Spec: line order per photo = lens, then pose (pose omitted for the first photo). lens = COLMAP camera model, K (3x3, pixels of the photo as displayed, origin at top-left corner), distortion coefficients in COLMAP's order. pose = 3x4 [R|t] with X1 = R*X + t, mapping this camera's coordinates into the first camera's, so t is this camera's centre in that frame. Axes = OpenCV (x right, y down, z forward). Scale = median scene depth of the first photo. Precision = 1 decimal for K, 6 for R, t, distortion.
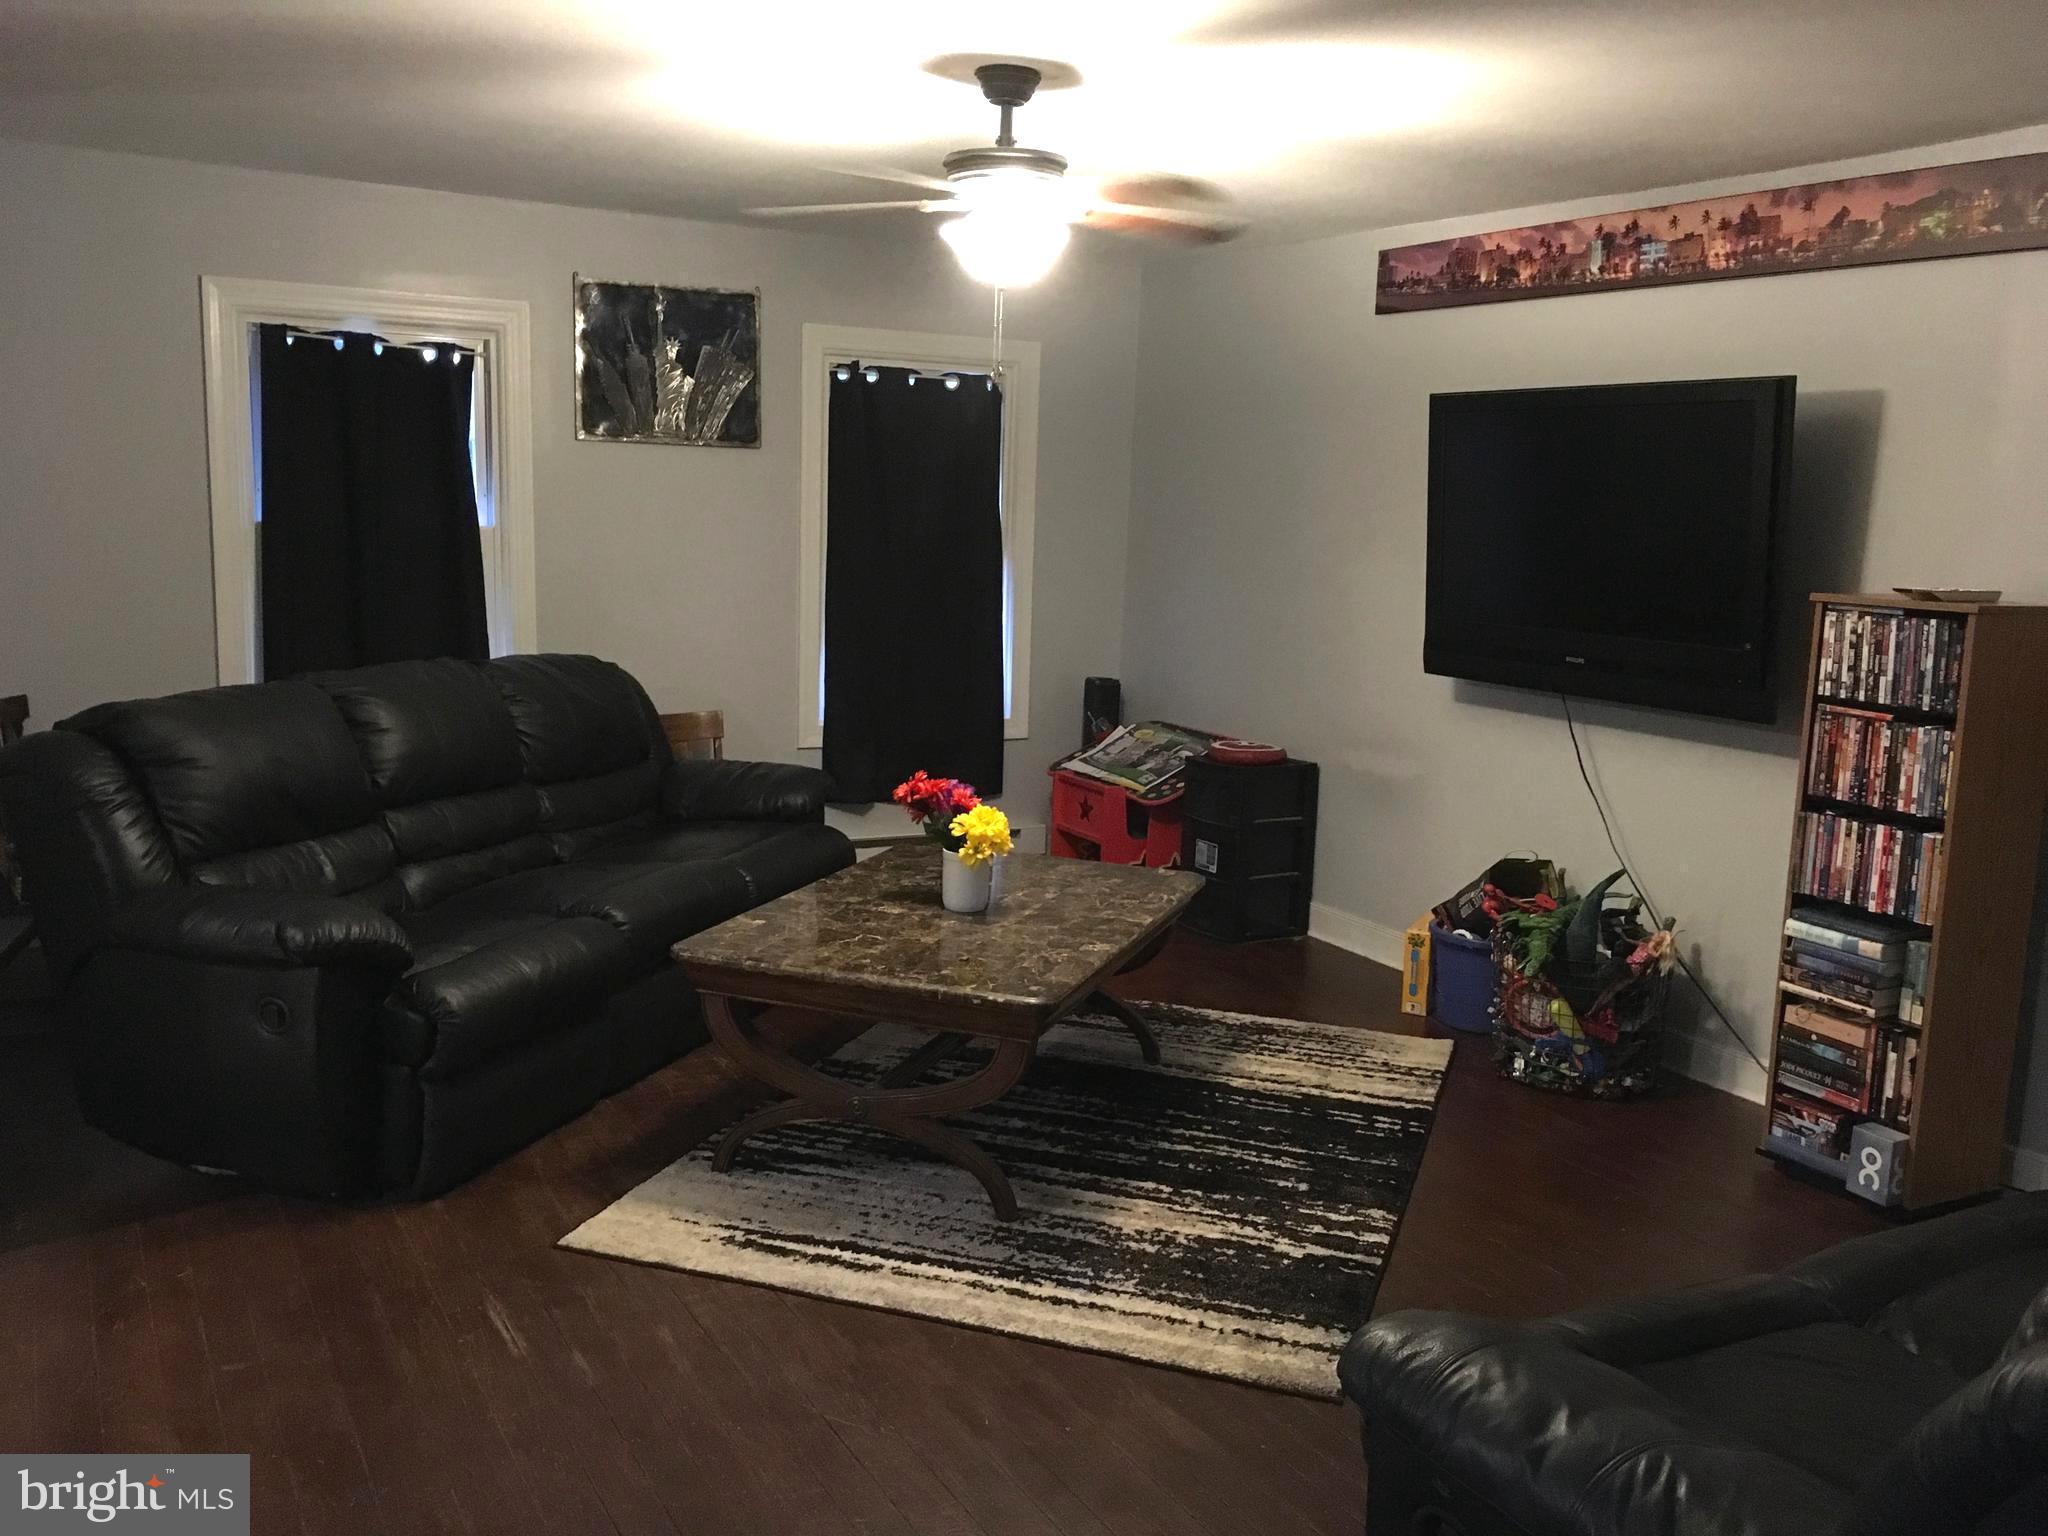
lens RADIAL K [[1749.4, 0, 1024.0], [0, 1749.4, 768.0], [0, 0, 1]] dist [0.067794, -0.123193]
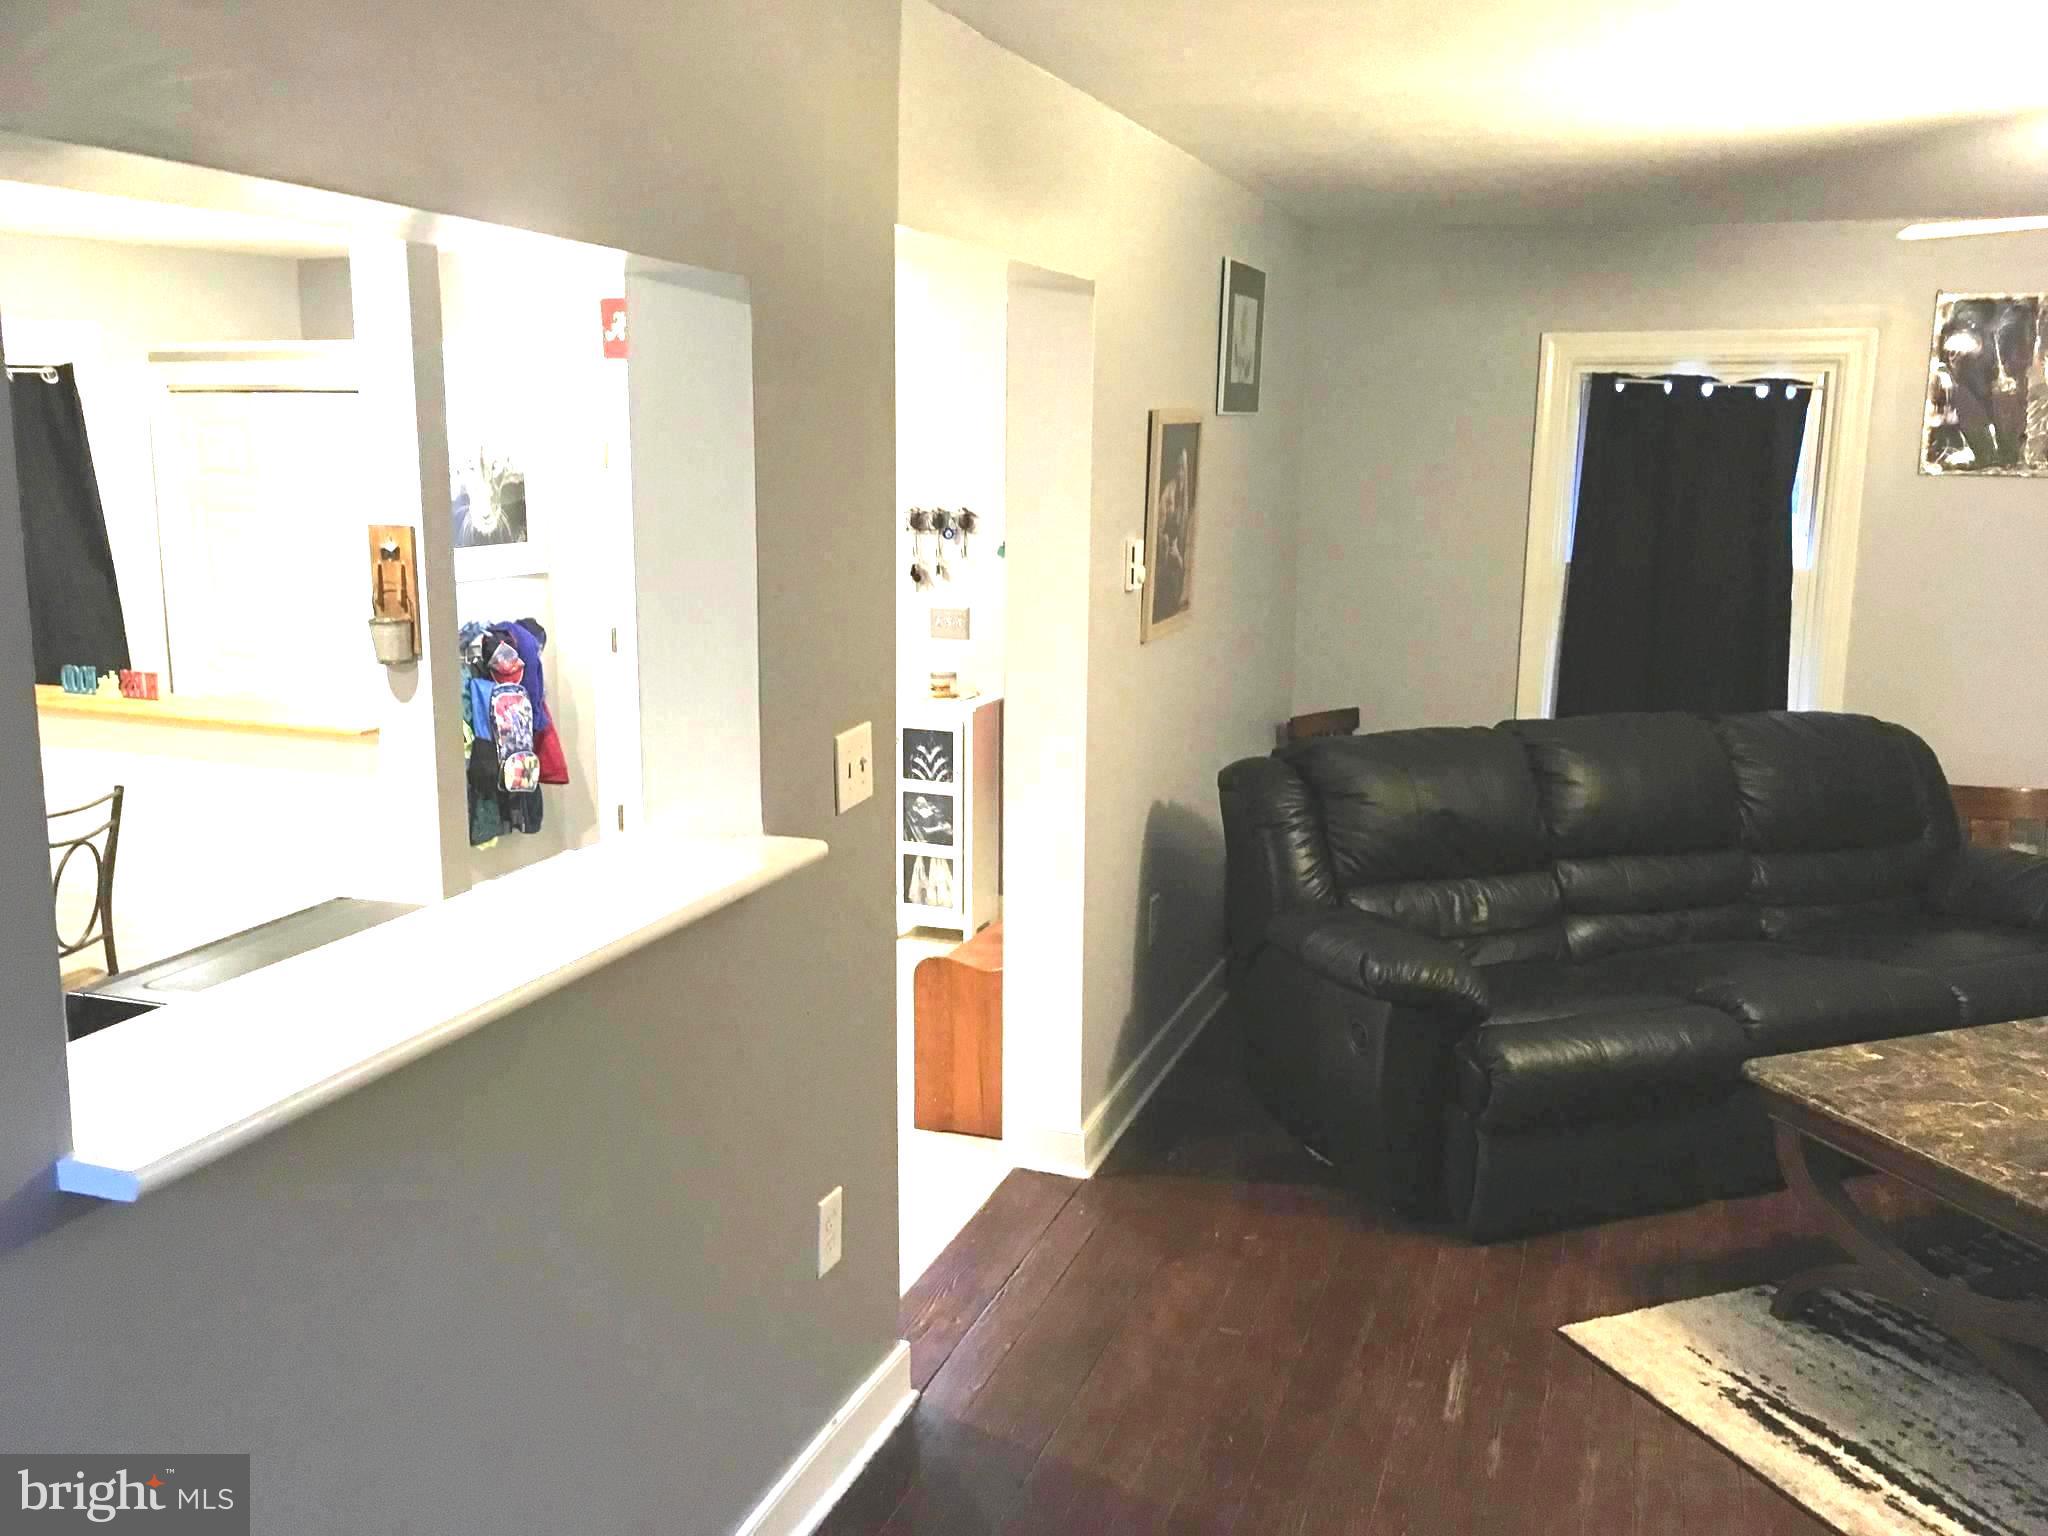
lens RADIAL K [[1754.7, 0, 1024.0], [0, 1754.7, 768.0], [0, 0, 1]] dist [0.100051, -0.141828]
pose [[0.658318, 0.112336, -0.744310, 0.211824], [-0.107574, 0.992692, 0.054678, -0.056451], [0.745013, 0.044073, 0.665592, 0.081728]]
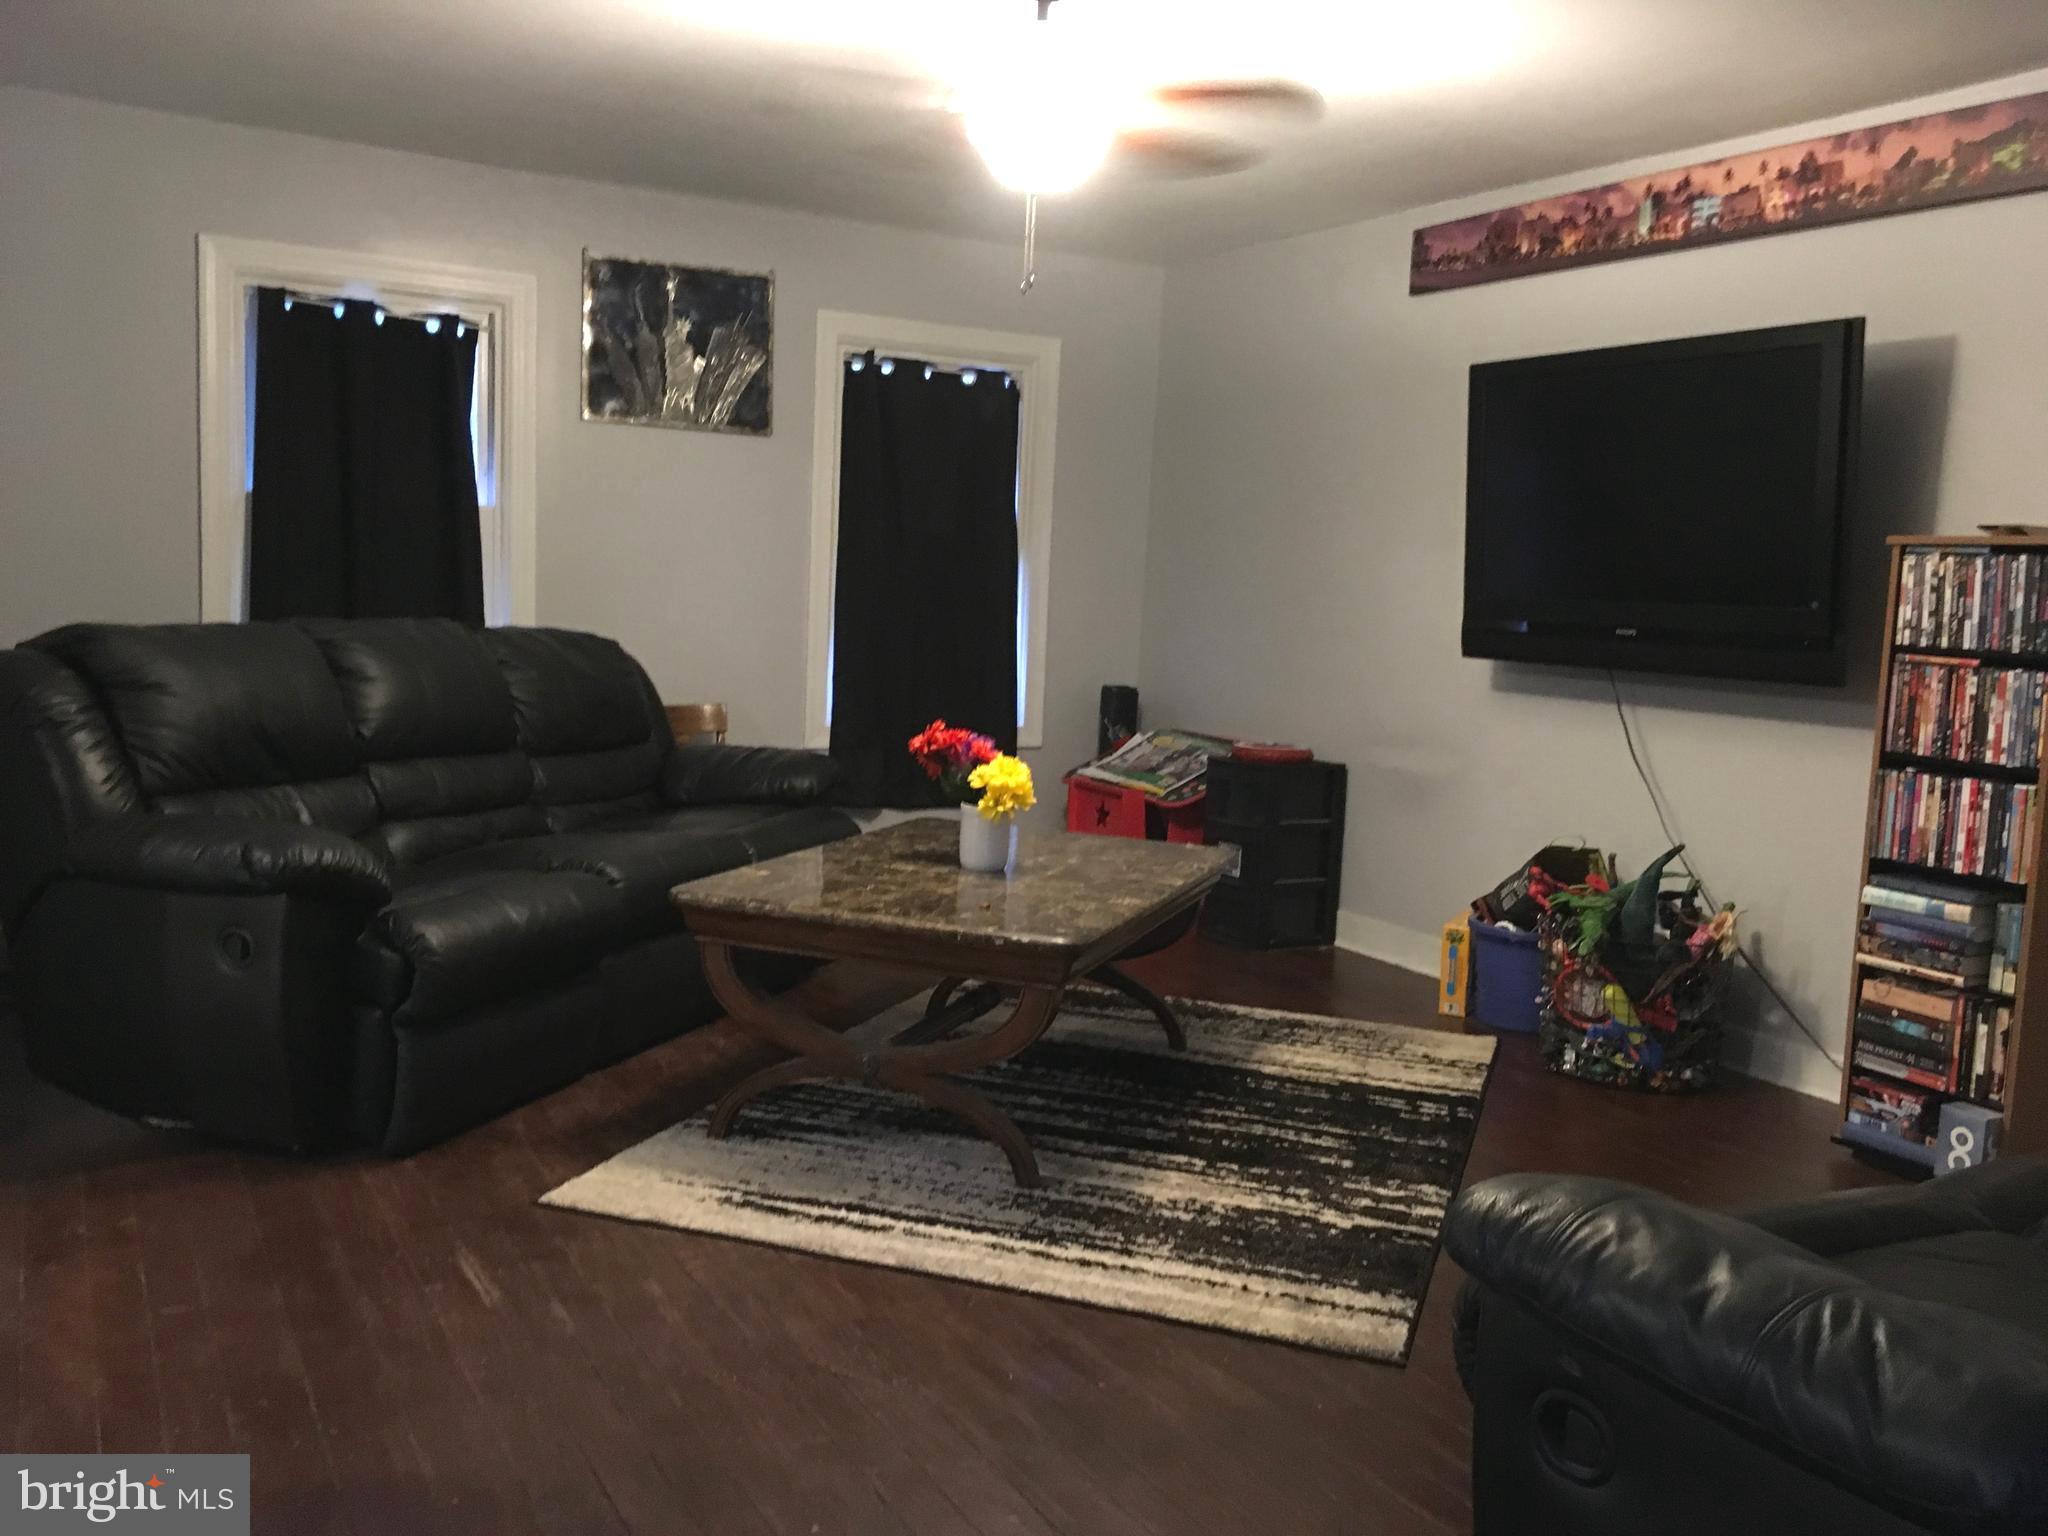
lens RADIAL K [[1749.4, 0, 1024.0], [0, 1749.4, 768.0], [0, 0, 1]] dist [0.067794, -0.123193]
pose [[0.999920, 0.012610, -0.000099, -0.012935], [-0.012599, 0.998663, -0.050143, 0.075558], [-0.000534, 0.050140, 0.998742, 0.063786]]
